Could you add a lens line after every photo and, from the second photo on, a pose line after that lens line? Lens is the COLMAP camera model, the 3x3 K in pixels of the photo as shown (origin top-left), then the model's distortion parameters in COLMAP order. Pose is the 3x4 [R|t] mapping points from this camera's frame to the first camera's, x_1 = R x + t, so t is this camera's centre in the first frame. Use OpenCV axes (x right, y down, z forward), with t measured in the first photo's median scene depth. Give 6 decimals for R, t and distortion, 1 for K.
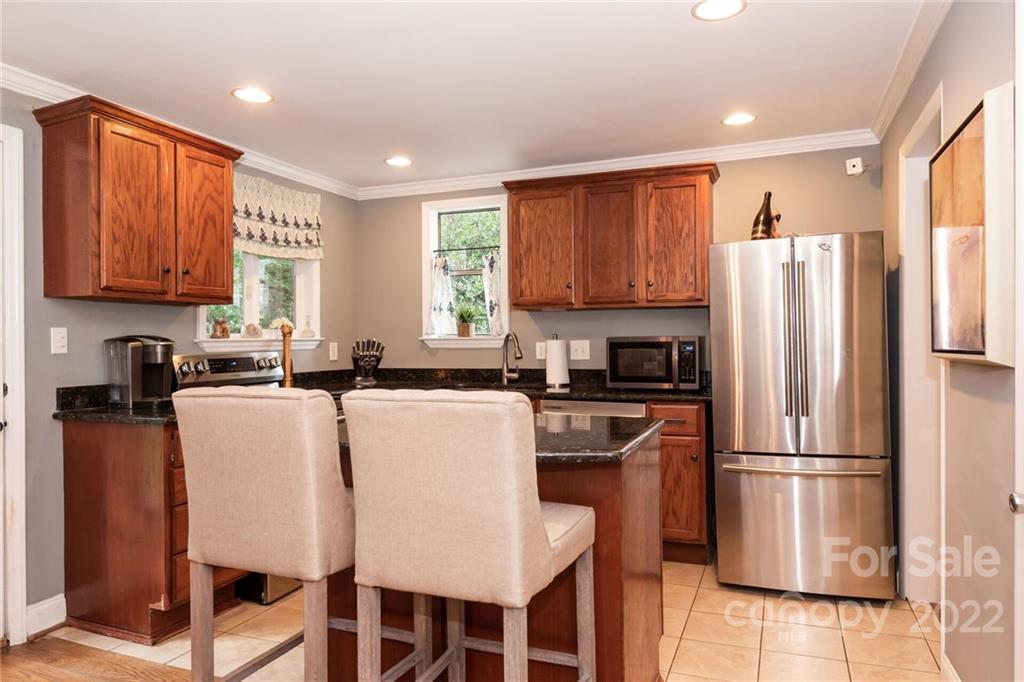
lens RADIAL K [[687.7, 0, 492.2], [0, 687.7, 343.3], [0, 0, 1]] dist [0.014766, 0.000107]
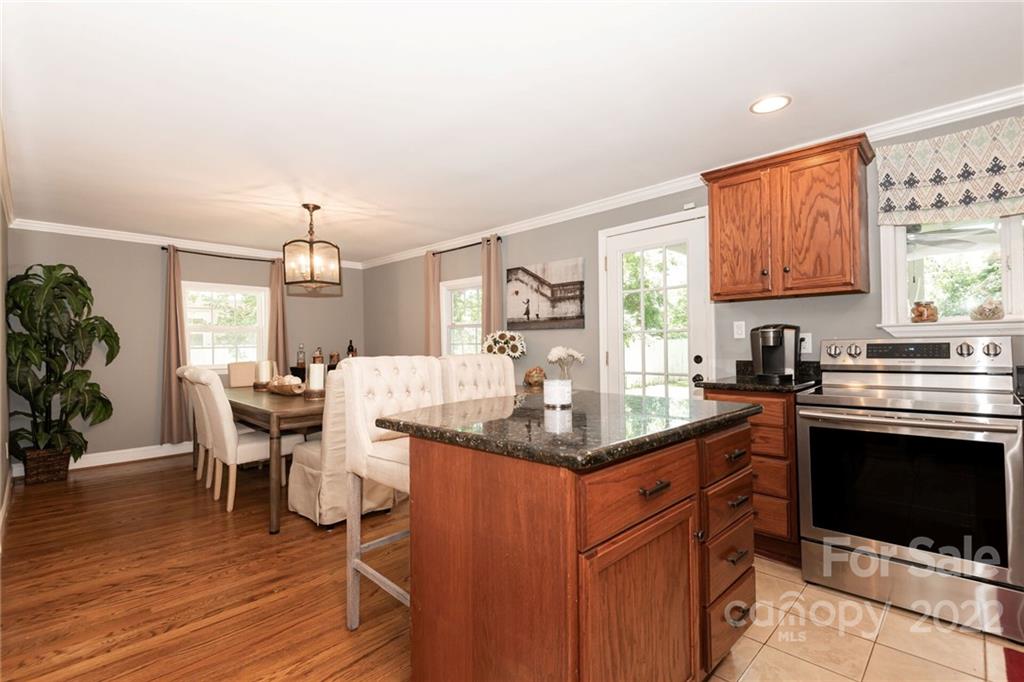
lens RADIAL K [[452.7, 0, 517.0], [0, 452.7, 340.4], [0, 0, 1]] dist [0.005104, -0.007584]
pose [[-0.356450, -0.000939, -0.934314, 0.372715], [0.010161, 0.999936, -0.004882, 0.014385], [0.934259, -0.011234, -0.356417, 0.687152]]
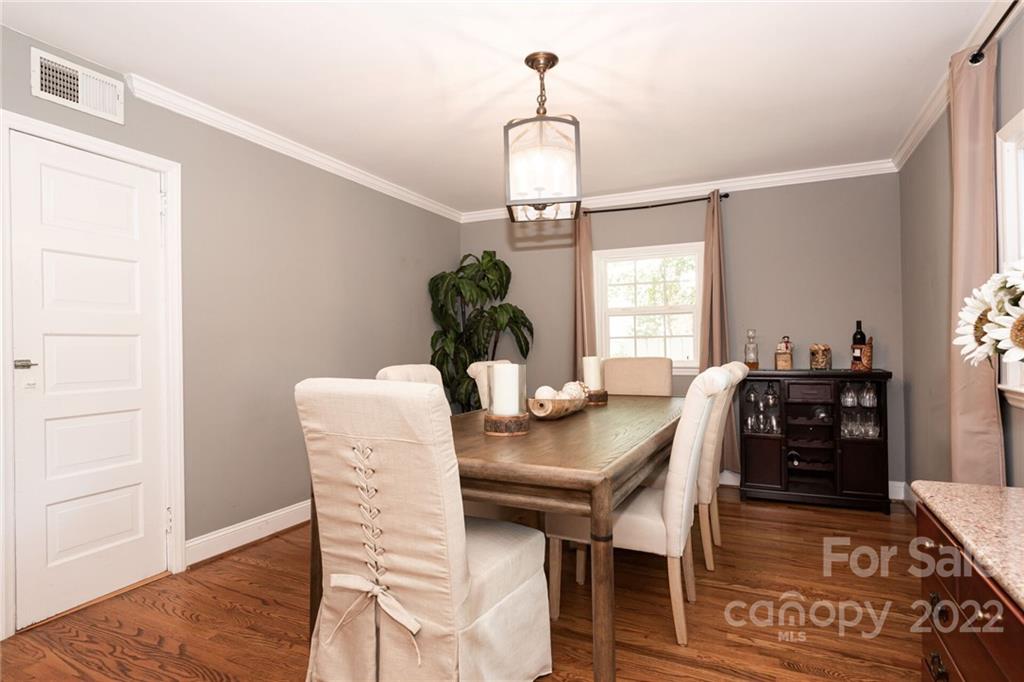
lens RADIAL K [[540.5, 0, 503.7], [0, 540.5, 344.6], [0, 0, 1]] dist [0.021533, -0.011898]
pose [[-0.999398, 0.015920, 0.030813, -0.323976], [0.015931, 0.999873, 0.000115, 0.032095], [-0.030807, 0.000606, -0.999525, 0.542959]]
